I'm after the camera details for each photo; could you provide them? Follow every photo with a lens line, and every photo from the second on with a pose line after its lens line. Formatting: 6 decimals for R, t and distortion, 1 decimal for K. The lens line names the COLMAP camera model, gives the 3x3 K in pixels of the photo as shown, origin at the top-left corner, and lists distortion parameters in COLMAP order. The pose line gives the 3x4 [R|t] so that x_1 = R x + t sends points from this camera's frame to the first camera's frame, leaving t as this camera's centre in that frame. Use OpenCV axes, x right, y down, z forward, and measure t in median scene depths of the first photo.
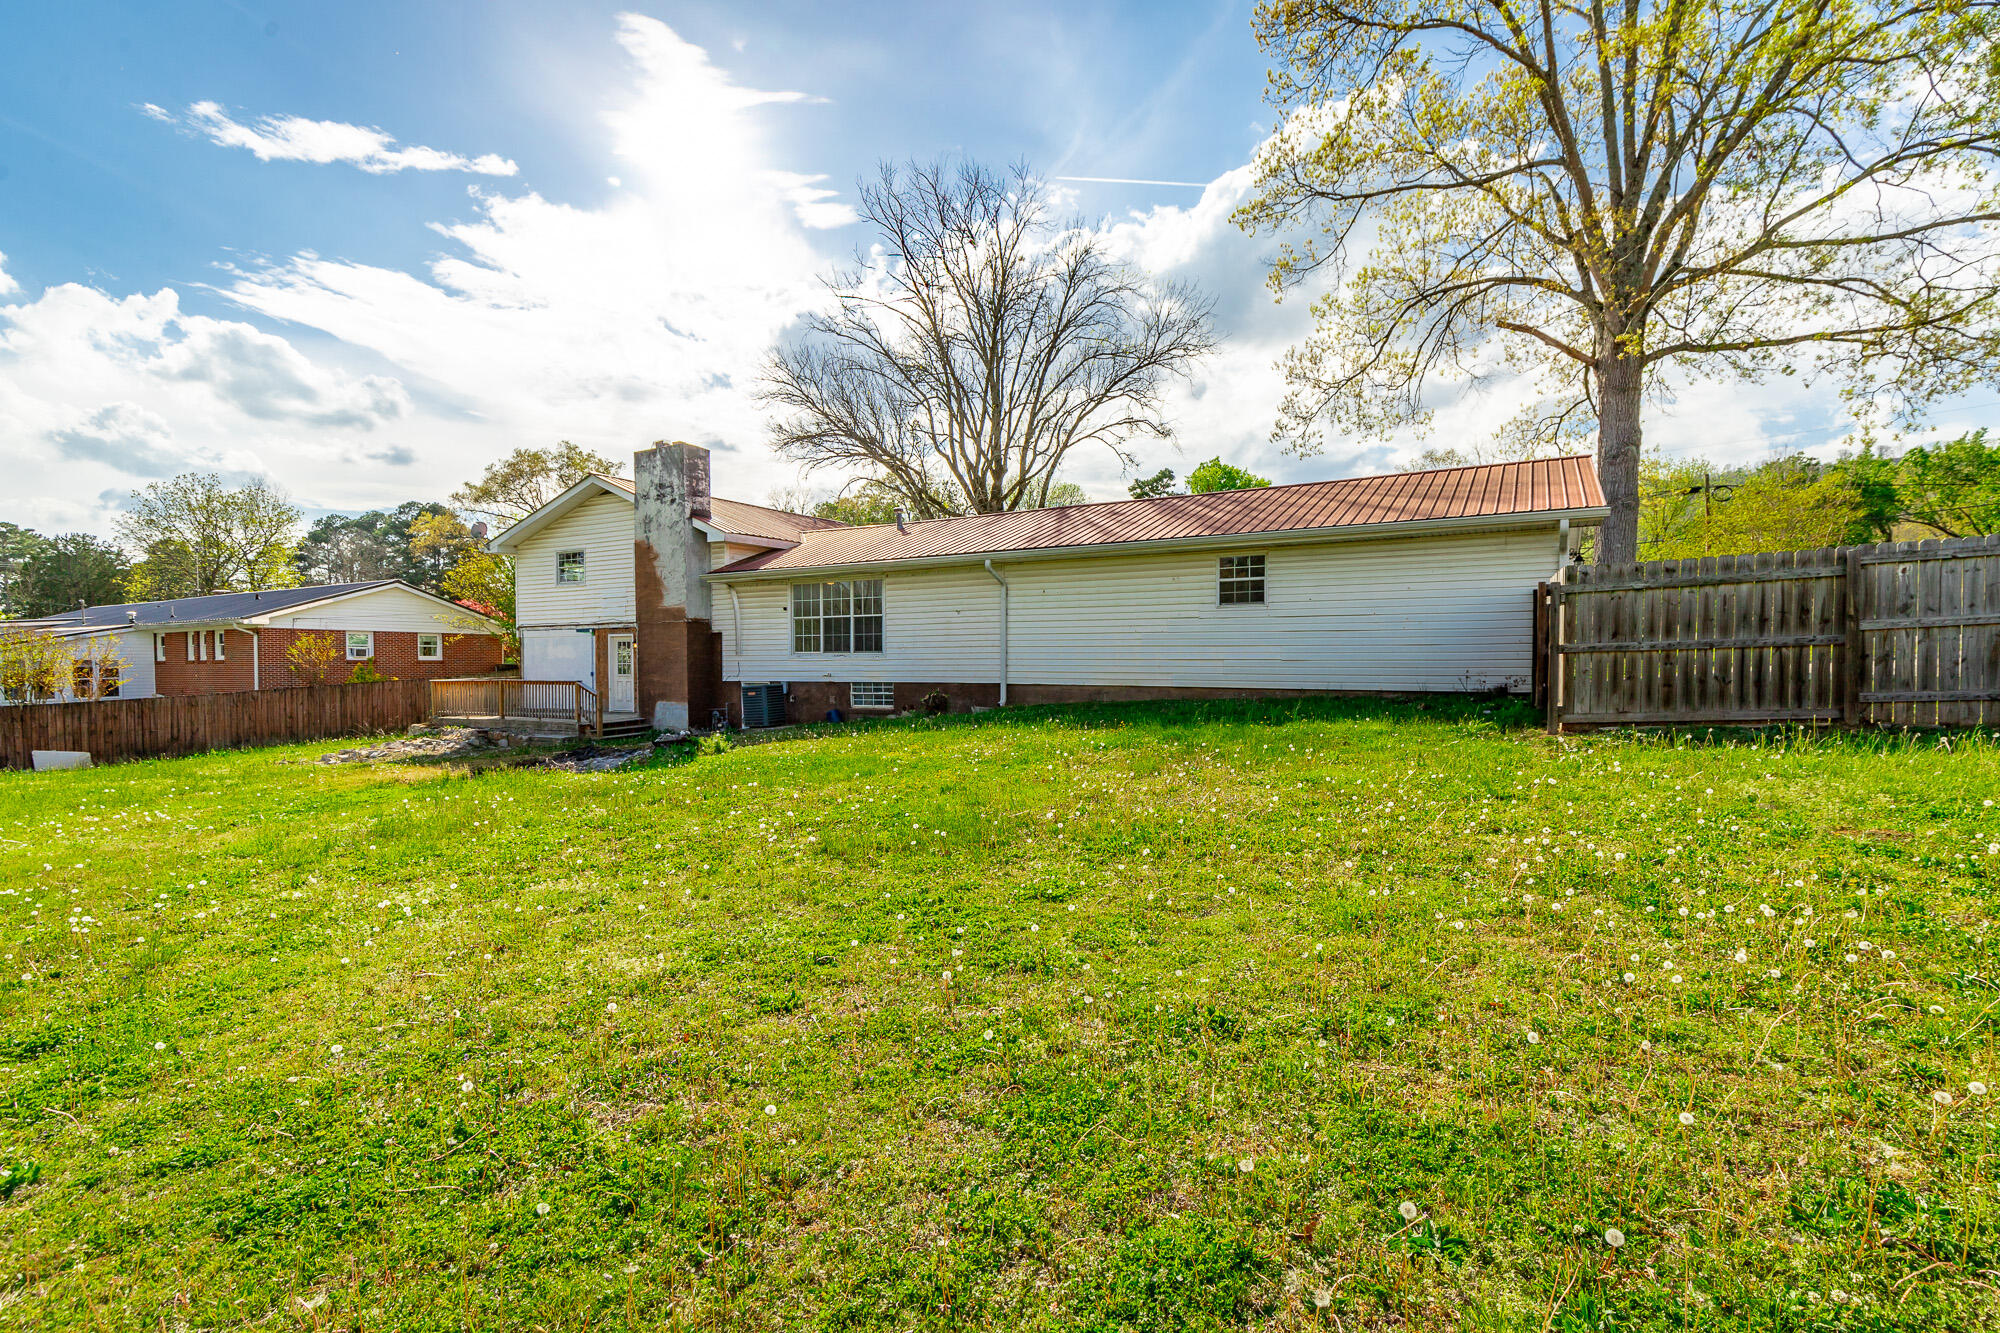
lens RADIAL K [[897.3, 0, 1015.4], [0, 897.3, 676.9], [0, 0, 1]] dist [0.000511, 0.002774]
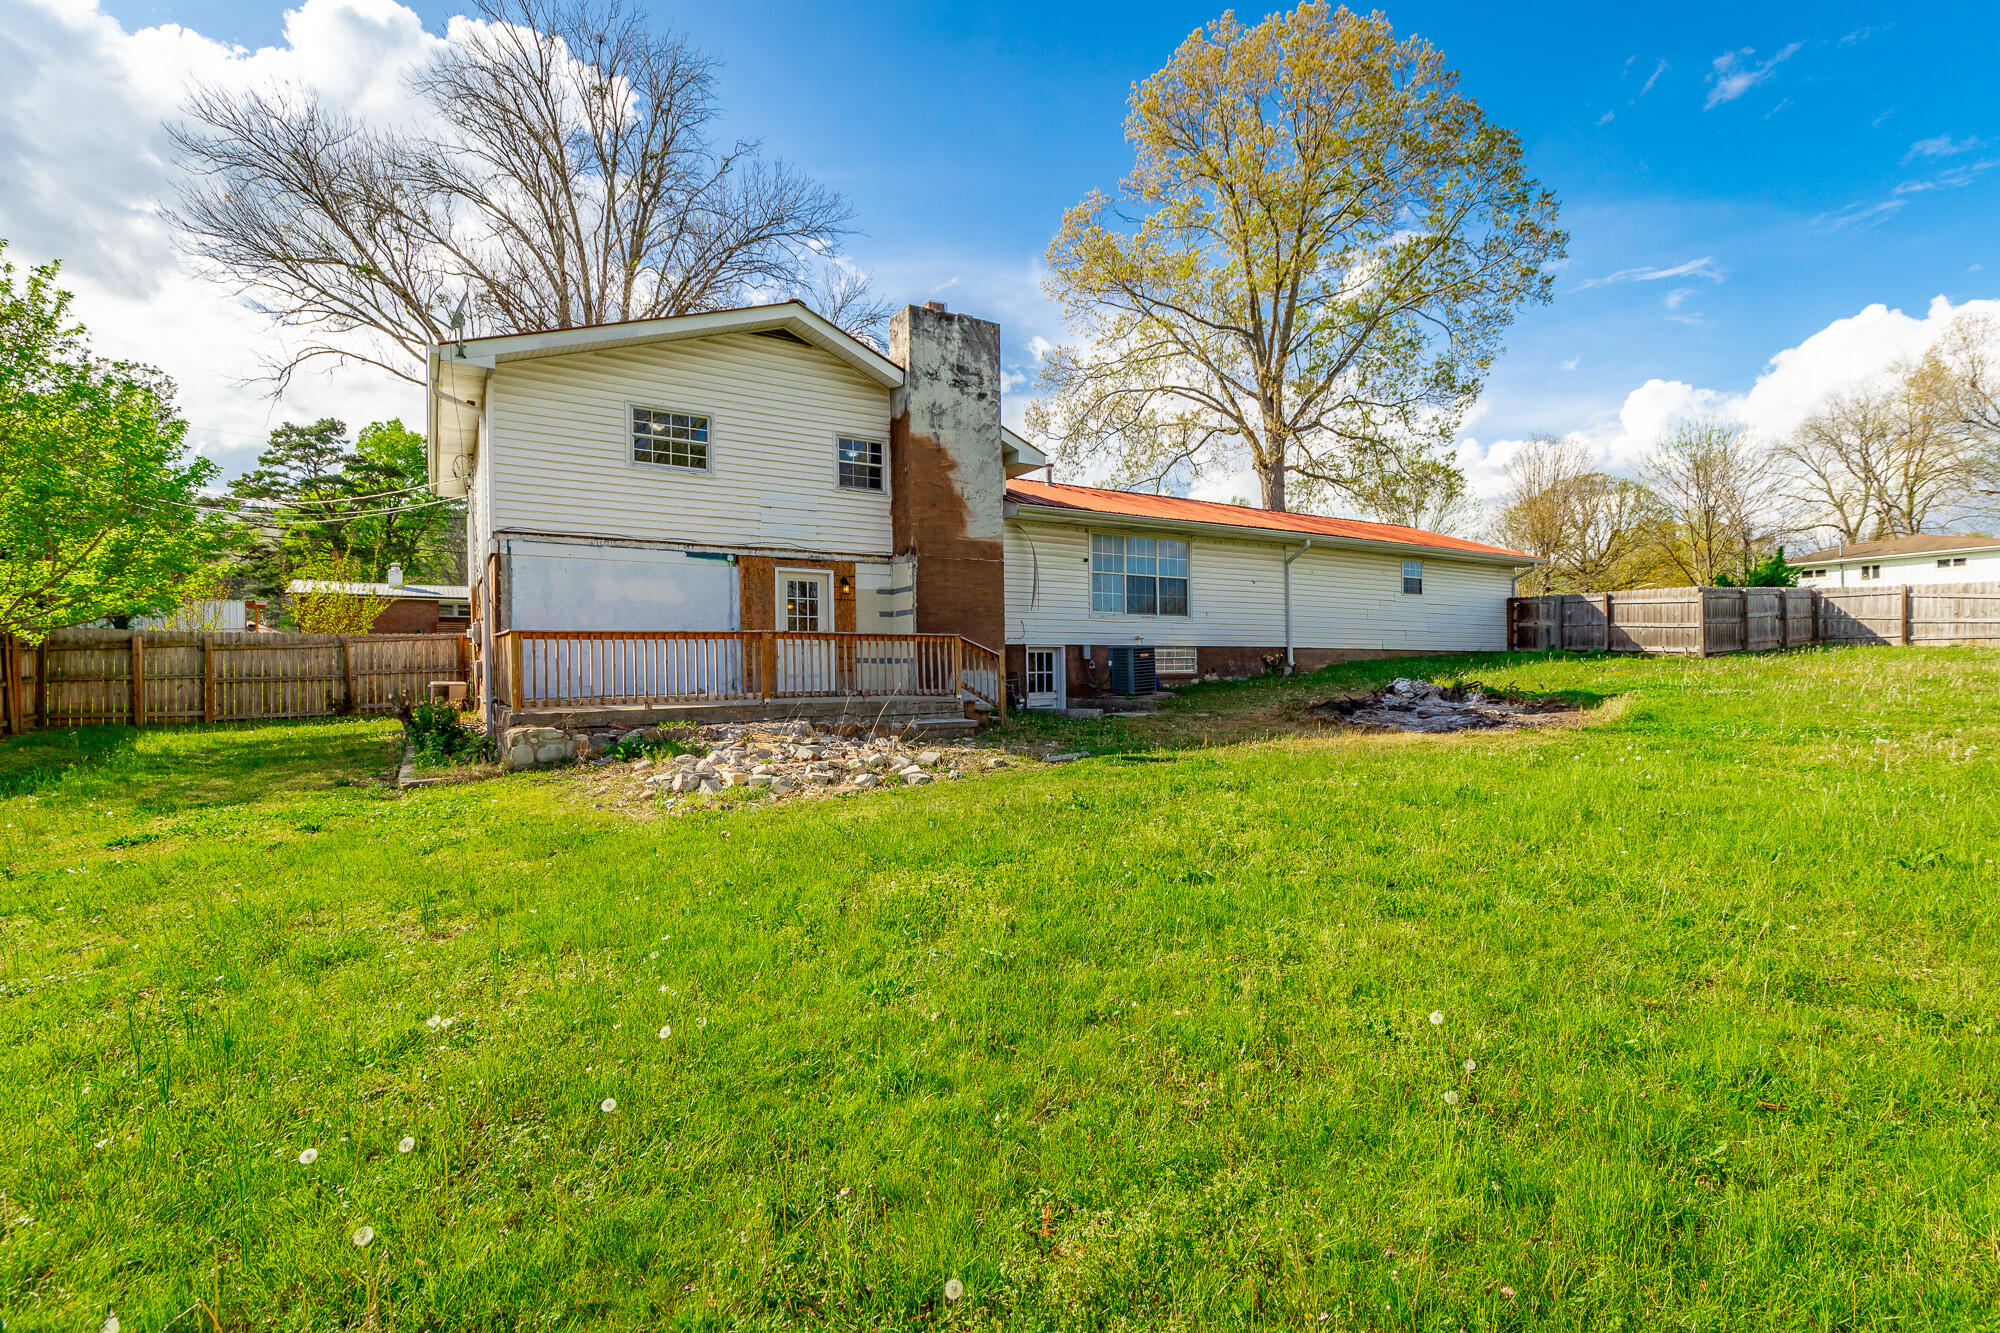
lens RADIAL K [[897.3, 0, 997.2], [0, 897.3, 680.0], [0, 0, 1]] dist [0.000511, 0.002774]
pose [[0.486981, -0.003977, 0.873404, -0.993438], [0.024754, 0.999651, -0.009250, 0.041923], [-0.873062, 0.026124, 0.486909, 0.625004]]
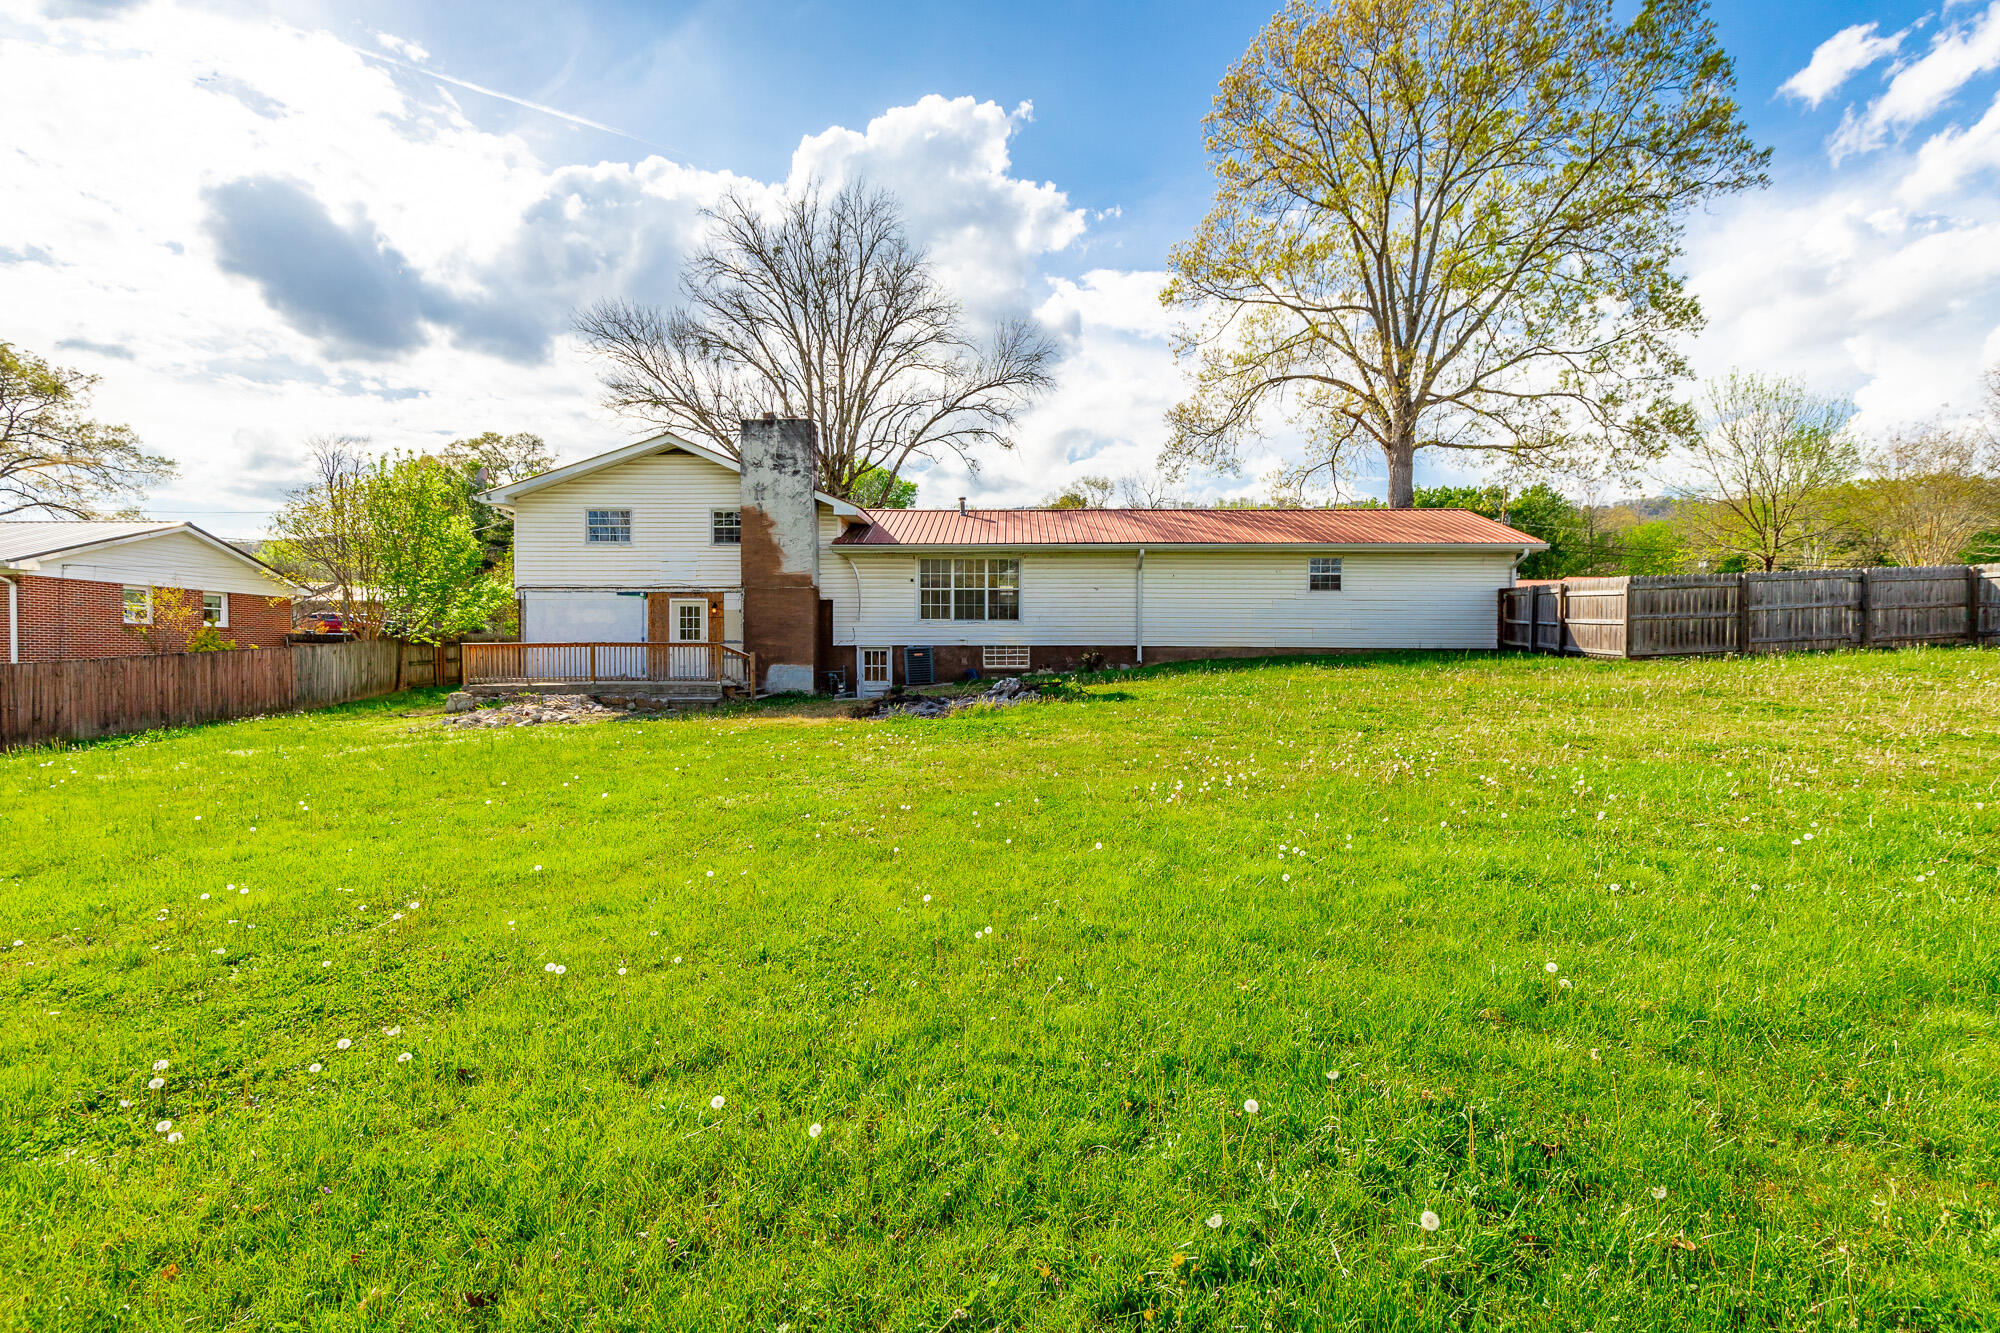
lens RADIAL K [[897.3, 0, 996.1], [0, 897.3, 670.9], [0, 0, 1]] dist [0.000511, 0.002774]
pose [[0.878069, -0.002254, 0.478529, -0.662911], [0.002774, 0.999996, -0.000380, 0.035382], [-0.478526, 0.001661, 0.878072, -0.028332]]
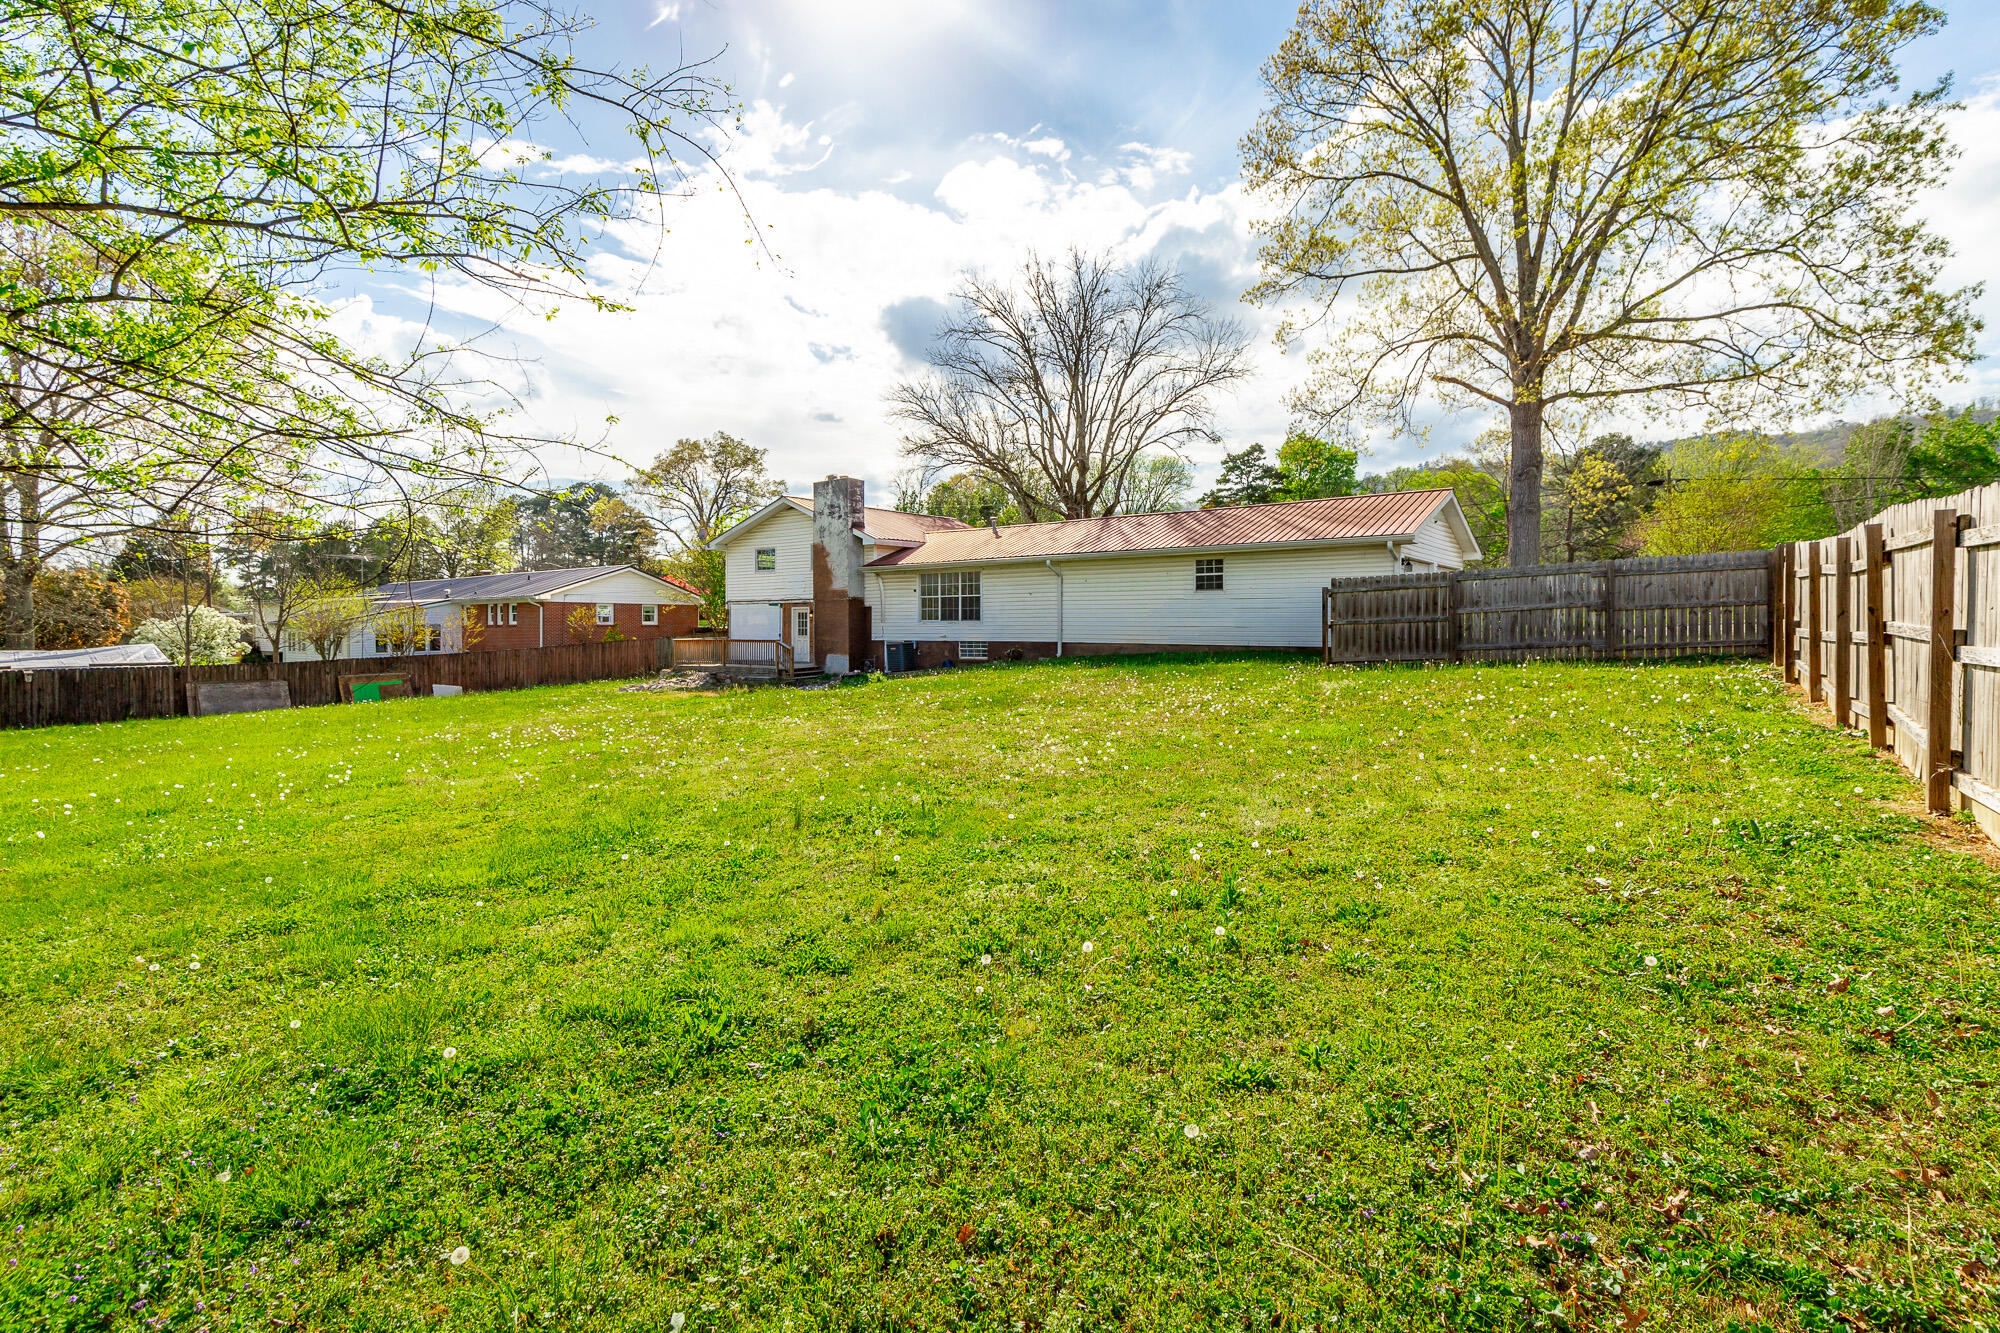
lens RADIAL K [[897.3, 0, 1023.3], [0, 897.3, 623.6], [0, 0, 1]] dist [0.000511, 0.002774]
pose [[0.993115, 0.000785, -0.117142, 0.082458], [-0.002838, 0.999845, -0.017358, 0.002109], [0.117110, 0.017571, 0.992964, -0.396973]]
